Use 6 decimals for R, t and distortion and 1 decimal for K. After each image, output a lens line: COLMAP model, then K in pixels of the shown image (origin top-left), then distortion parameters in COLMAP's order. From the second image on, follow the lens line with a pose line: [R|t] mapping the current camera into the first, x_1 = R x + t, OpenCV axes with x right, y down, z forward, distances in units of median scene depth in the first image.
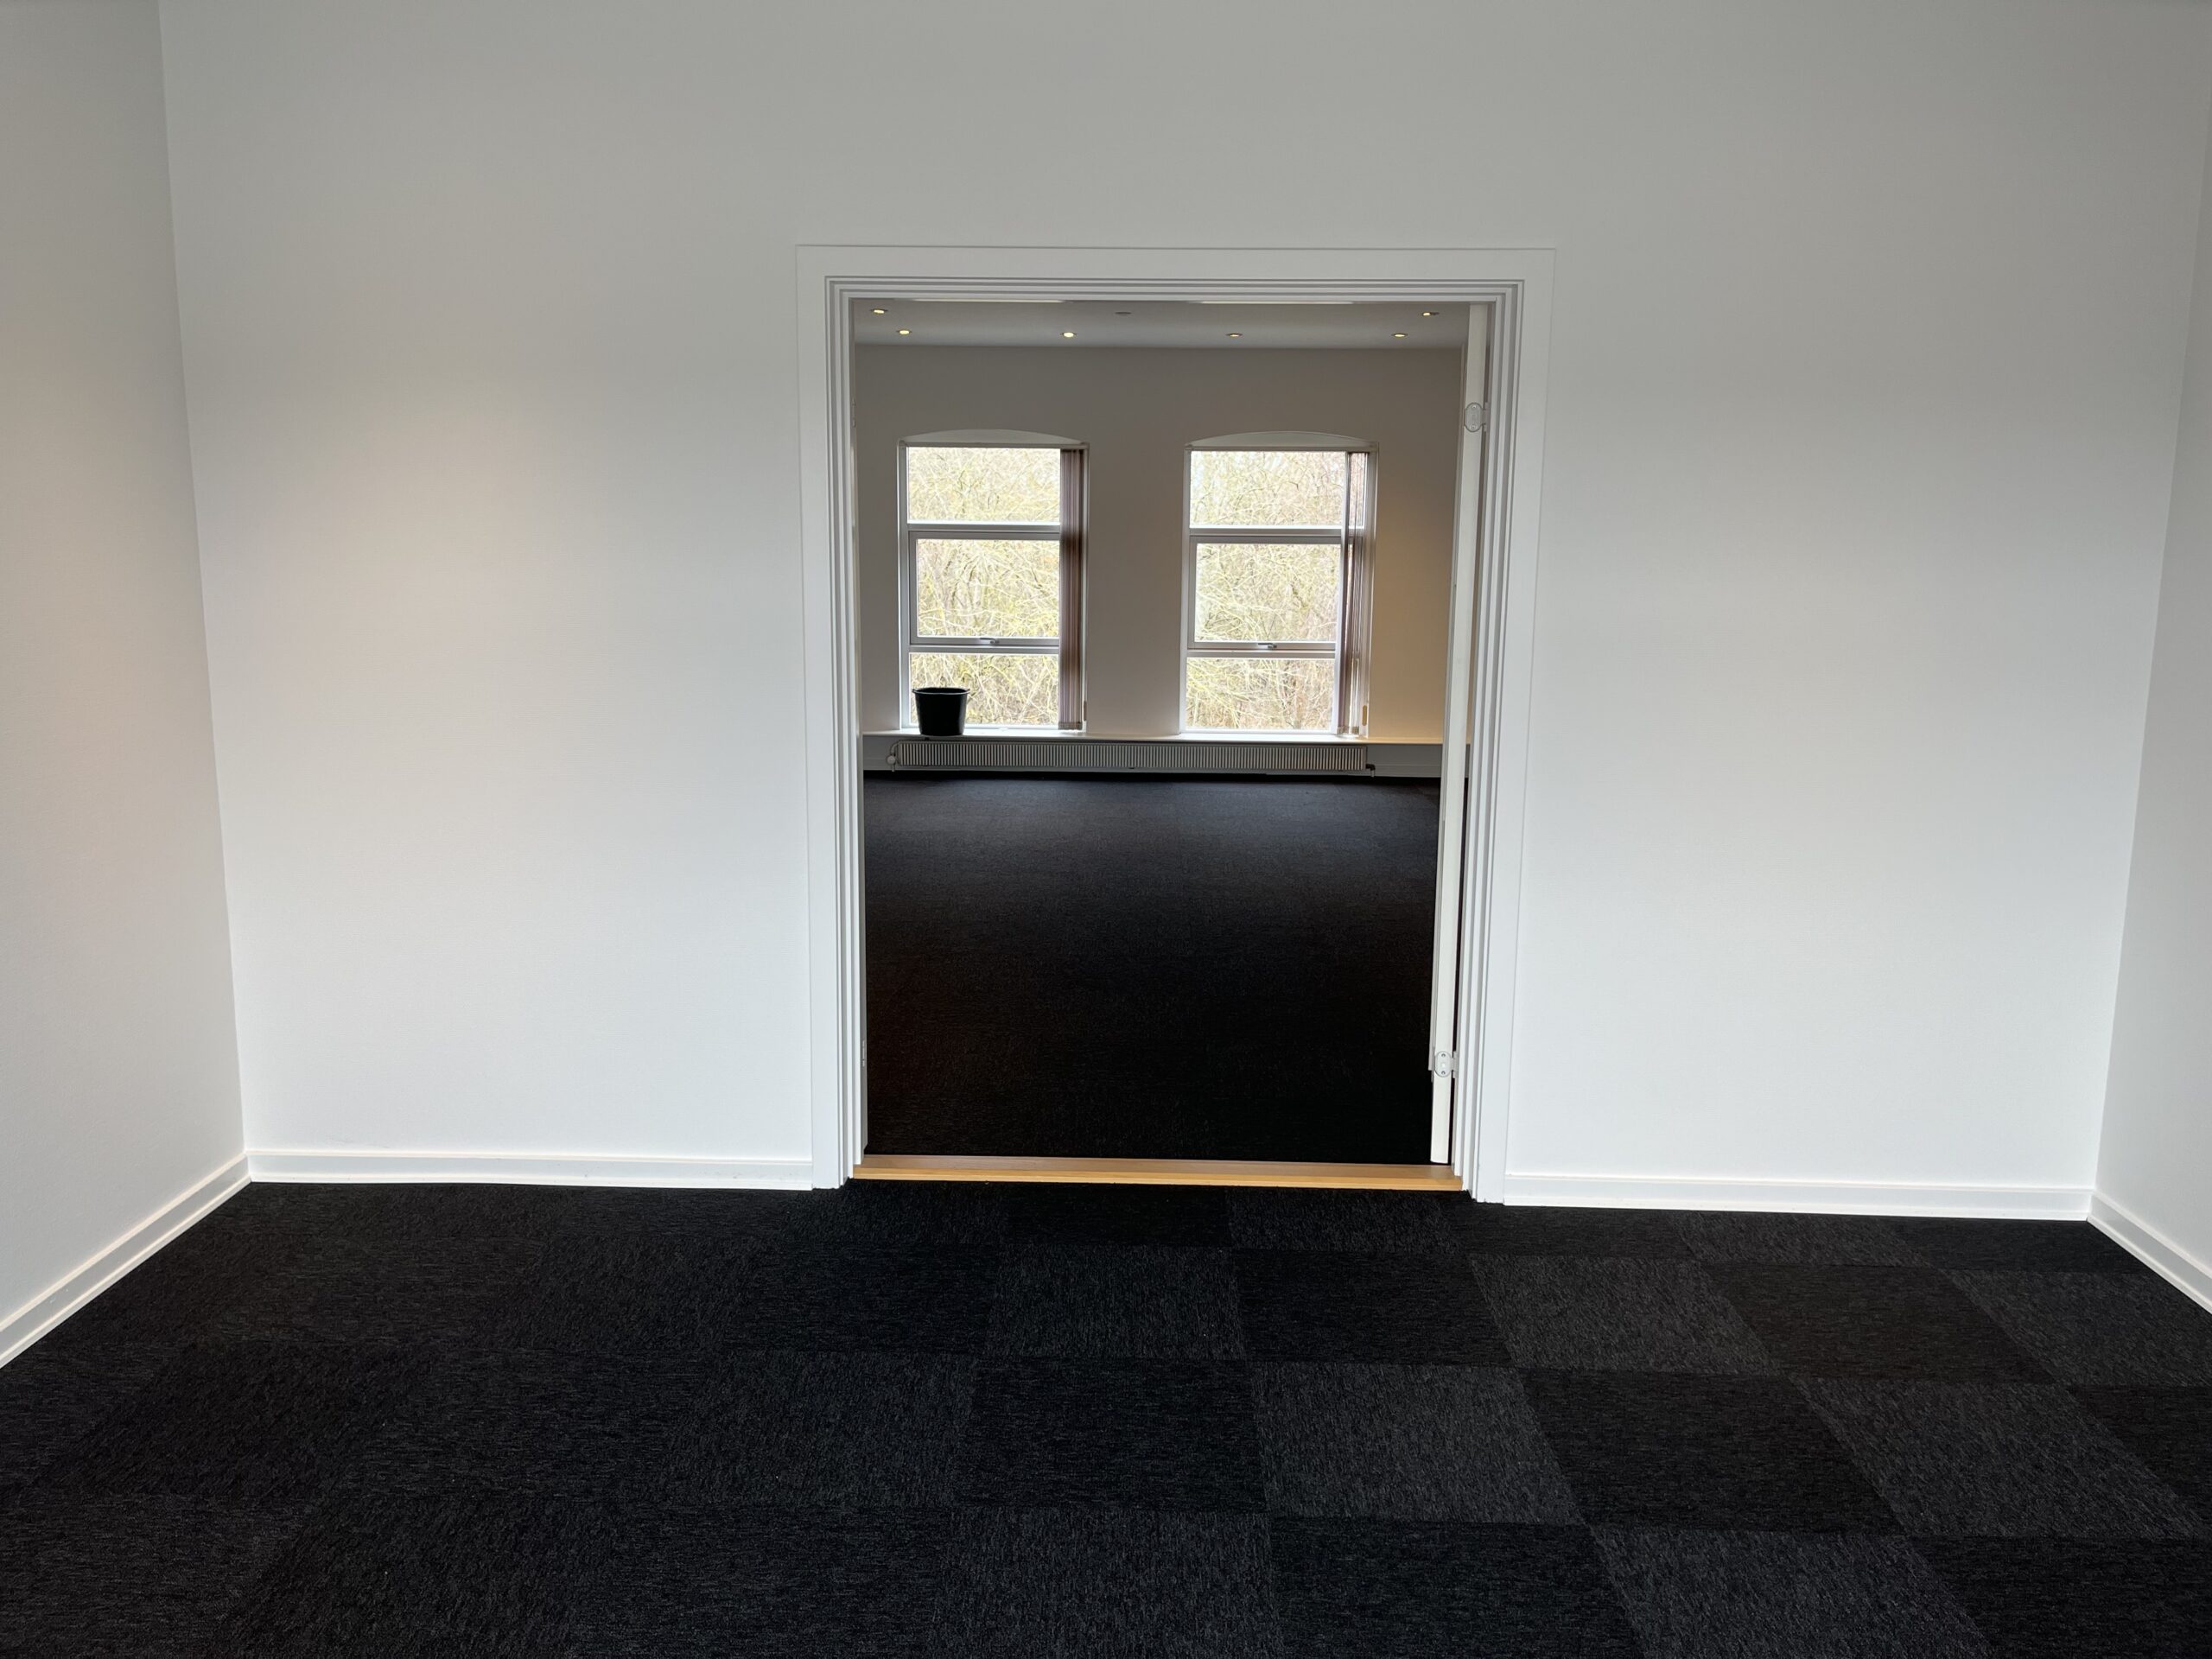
lens RADIAL K [[1726.4, 0, 1106.9], [0, 1726.4, 717.6], [0, 0, 1]] dist [0.025413, -0.003334]
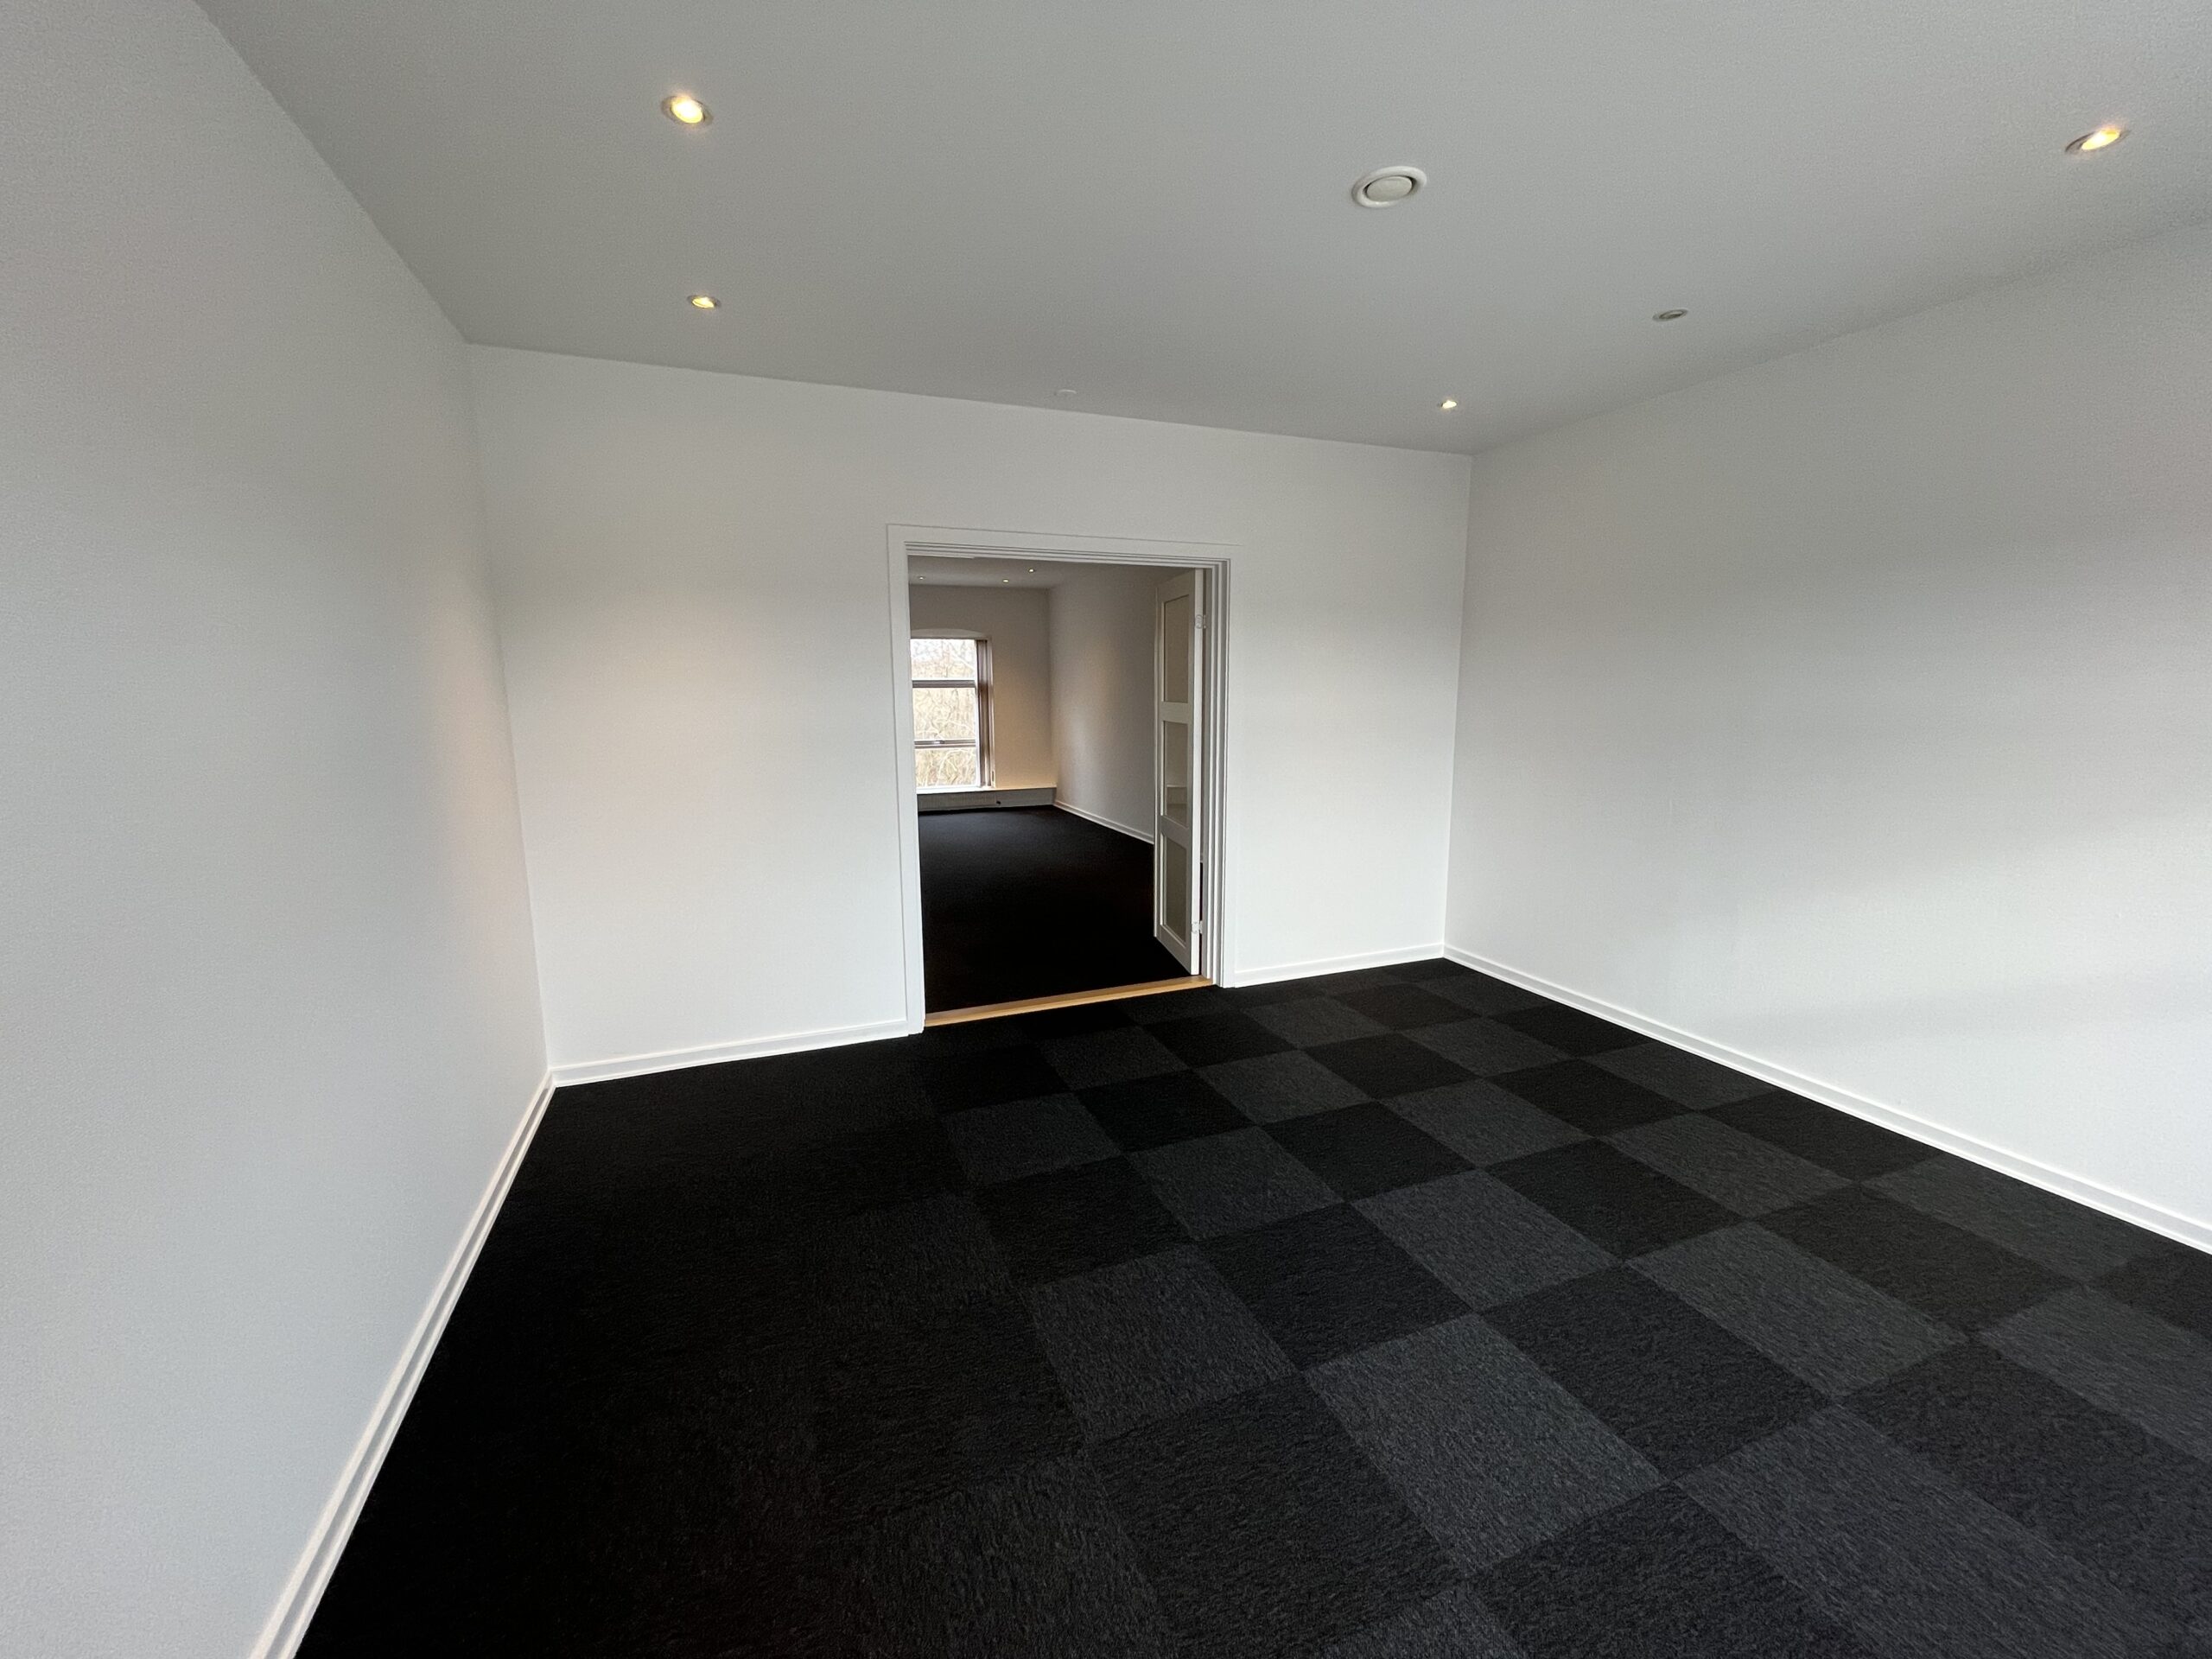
lens RADIAL K [[899.0, 0, 1106.0], [0, 899.0, 829.5], [0, 0, 1]] dist [-0.000727, 0.000003]
pose [[0.922318, -0.082838, 0.377449, -0.328791], [0.062078, 0.995829, 0.066862, -0.003865], [-0.381414, -0.038237, 0.923613, 0.019131]]
